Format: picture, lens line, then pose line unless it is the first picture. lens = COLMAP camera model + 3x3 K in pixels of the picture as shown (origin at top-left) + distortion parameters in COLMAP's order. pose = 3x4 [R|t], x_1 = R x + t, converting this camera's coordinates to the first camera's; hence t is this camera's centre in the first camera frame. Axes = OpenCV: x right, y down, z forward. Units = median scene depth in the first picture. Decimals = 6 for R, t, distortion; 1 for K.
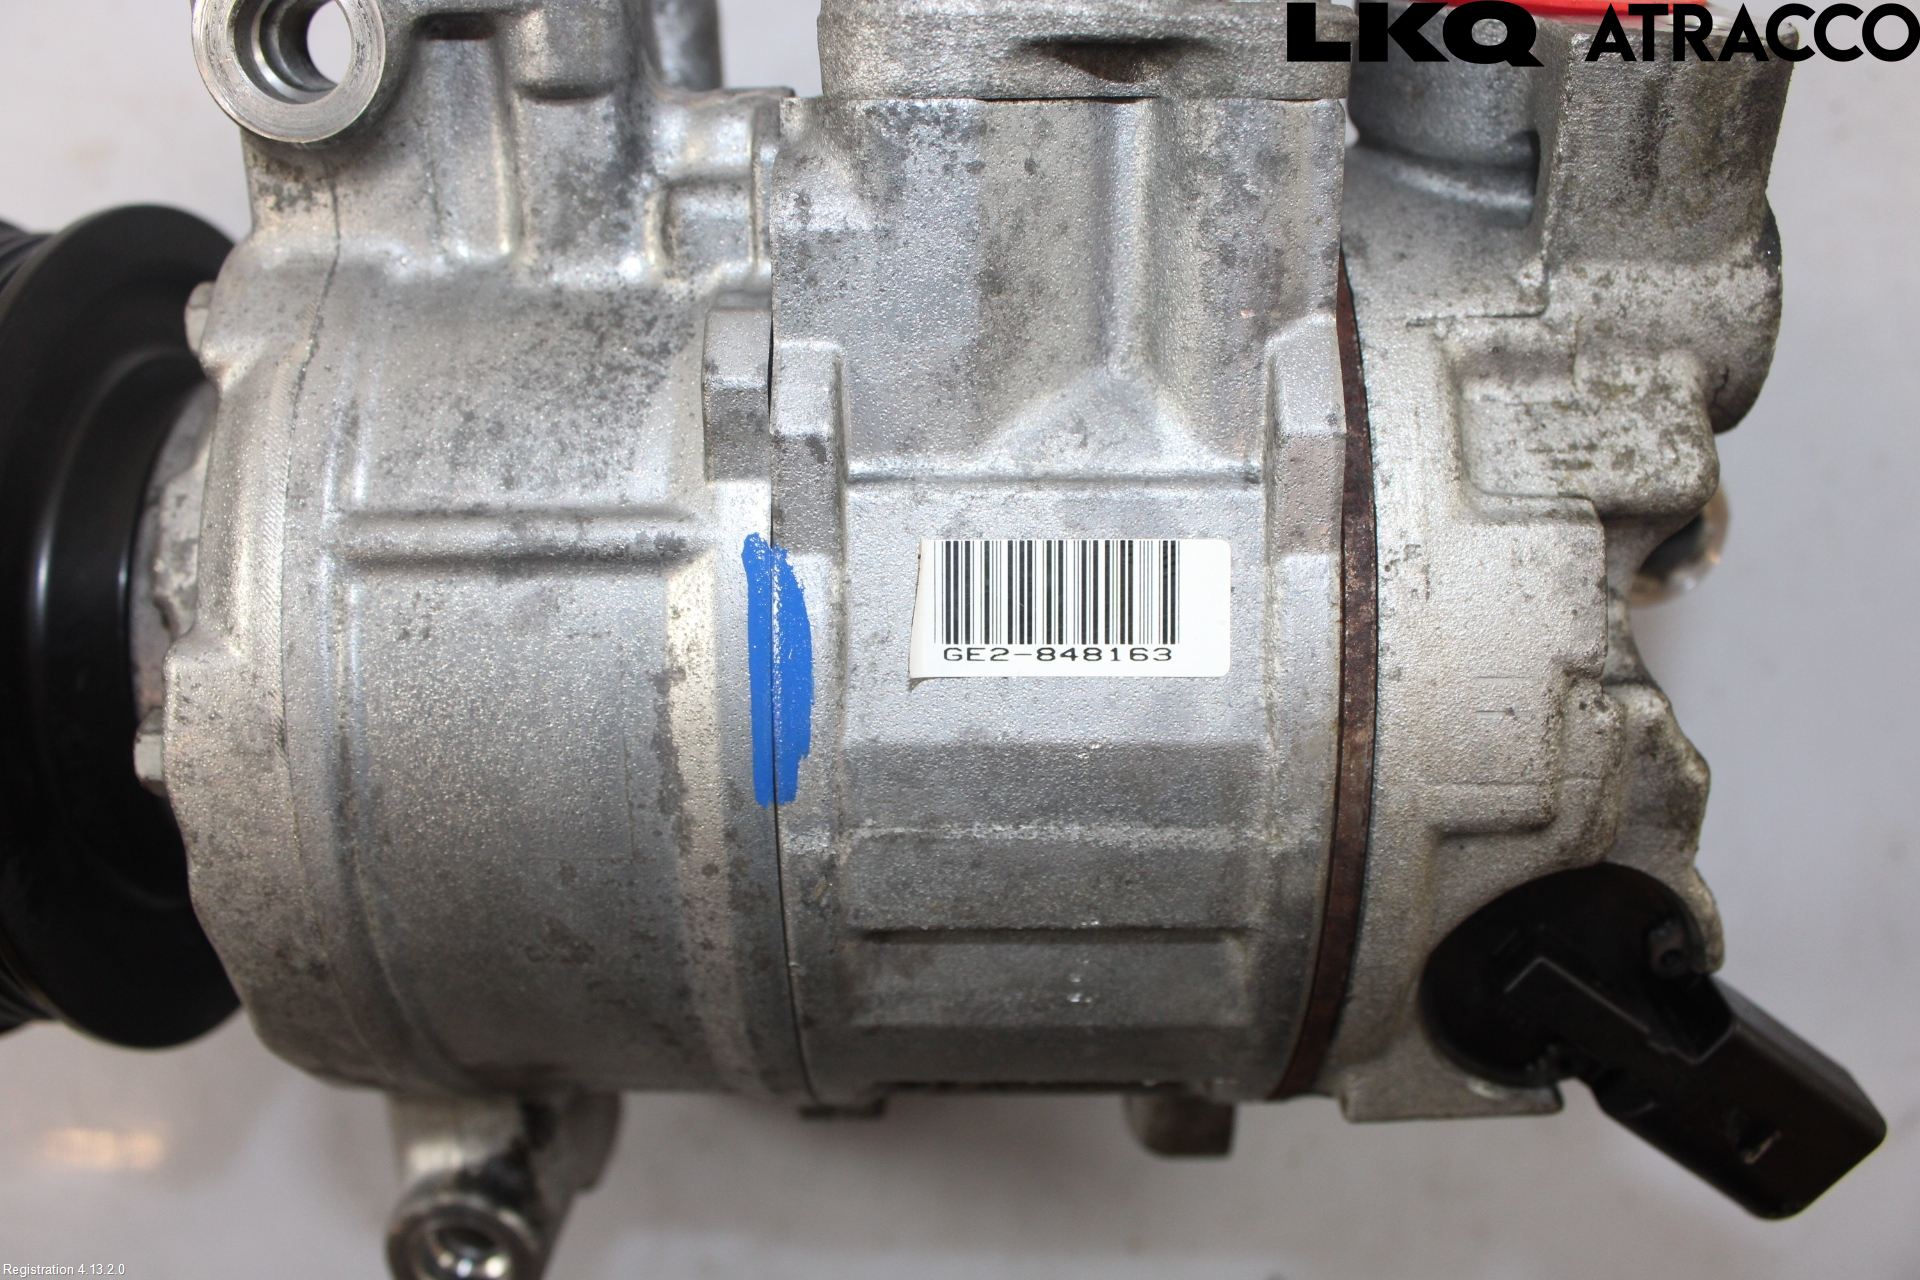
lens RADIAL K [[1663.8, 0, 960.0], [0, 1663.8, 640.0], [0, 0, 1]] dist [-0.174332, 0.143217]
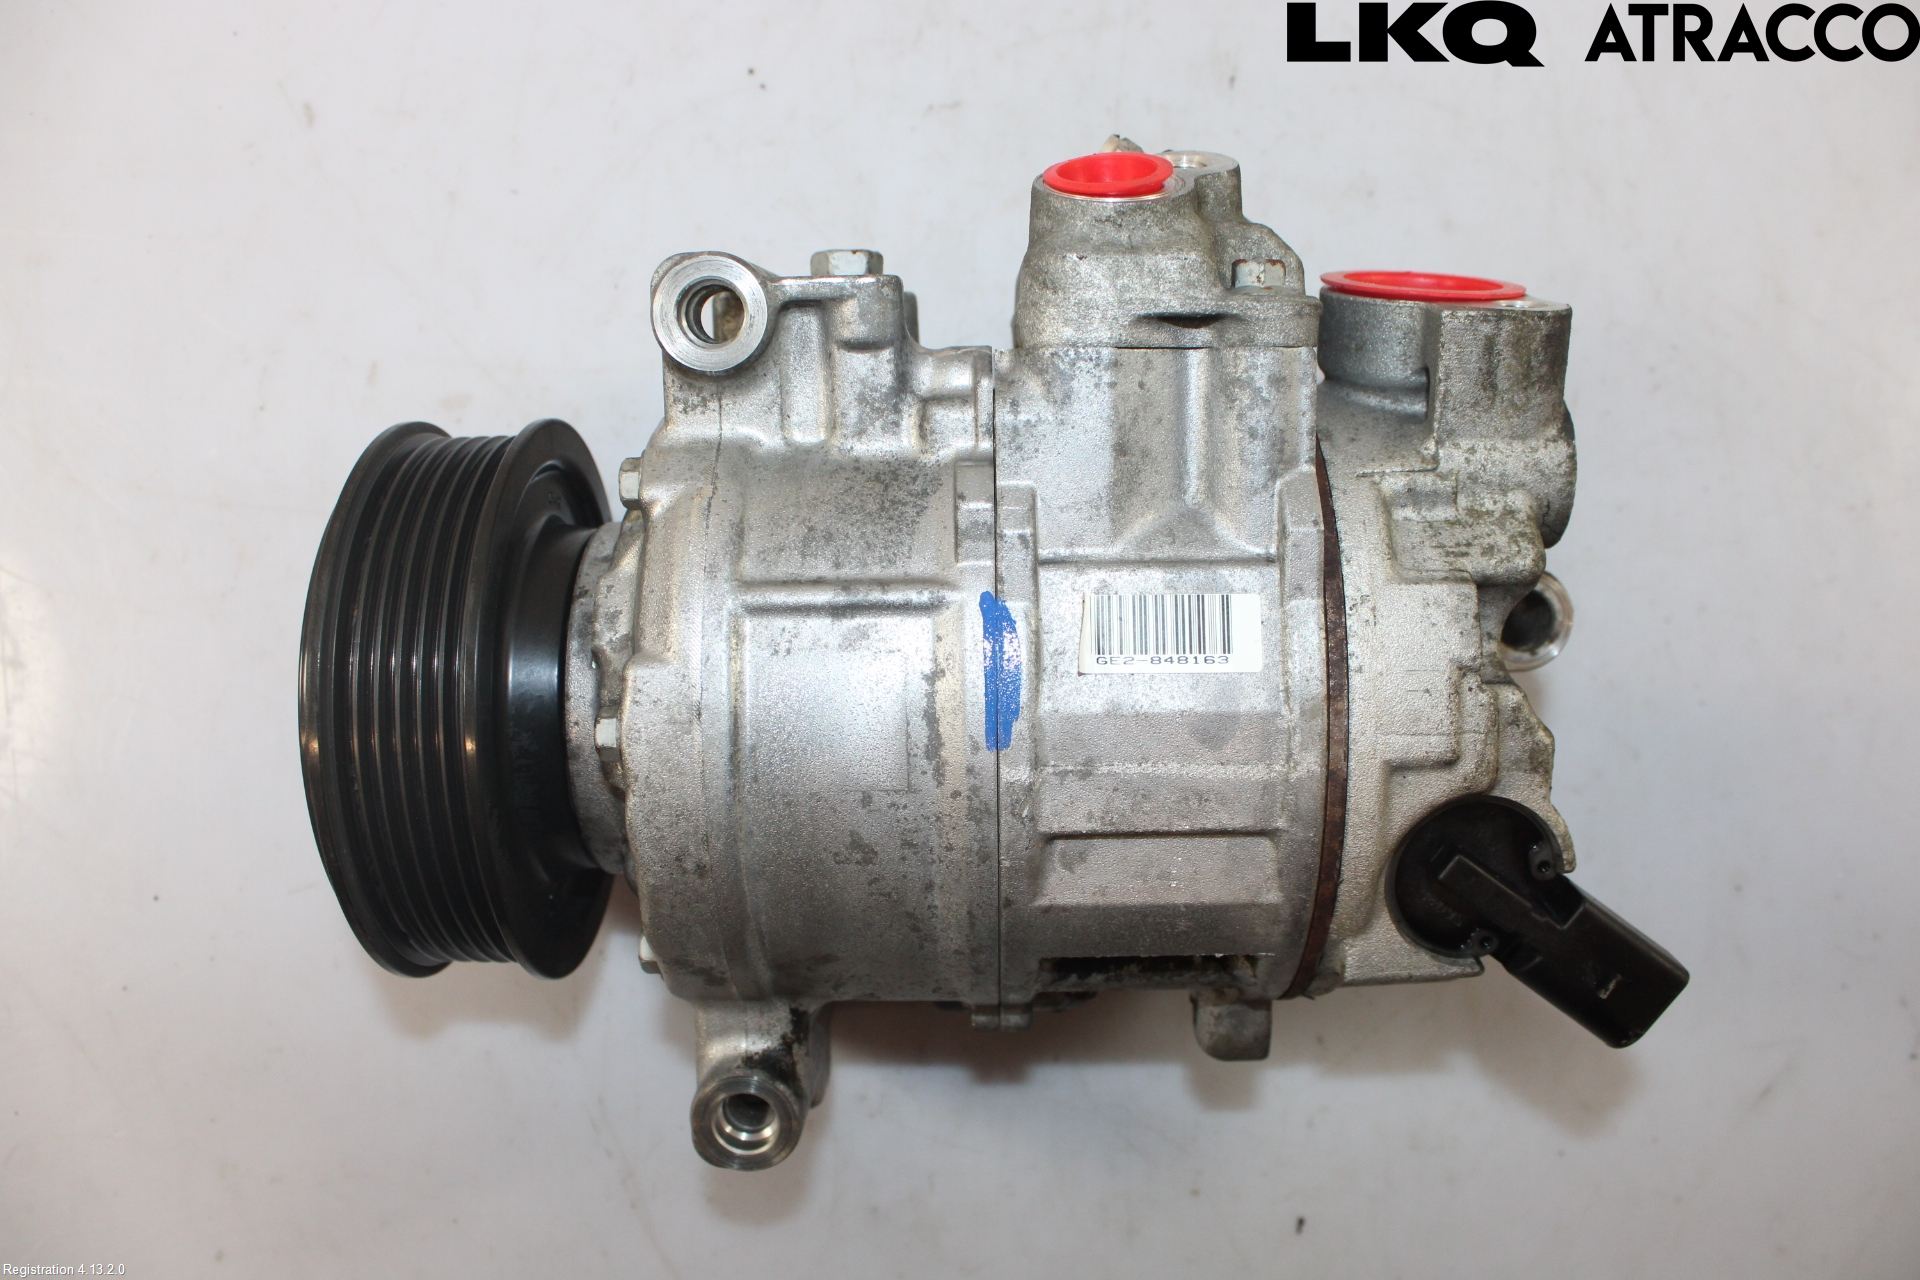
lens RADIAL K [[1626.1, 0, 960.0], [0, 1626.1, 640.0], [0, 0, 1]] dist [-0.185763, 0.194751]
pose [[0.999981, -0.004715, 0.003948, -0.153255], [0.005355, 0.983284, -0.181998, 0.284644], [-0.003024, 0.182015, 0.983291, -0.635823]]
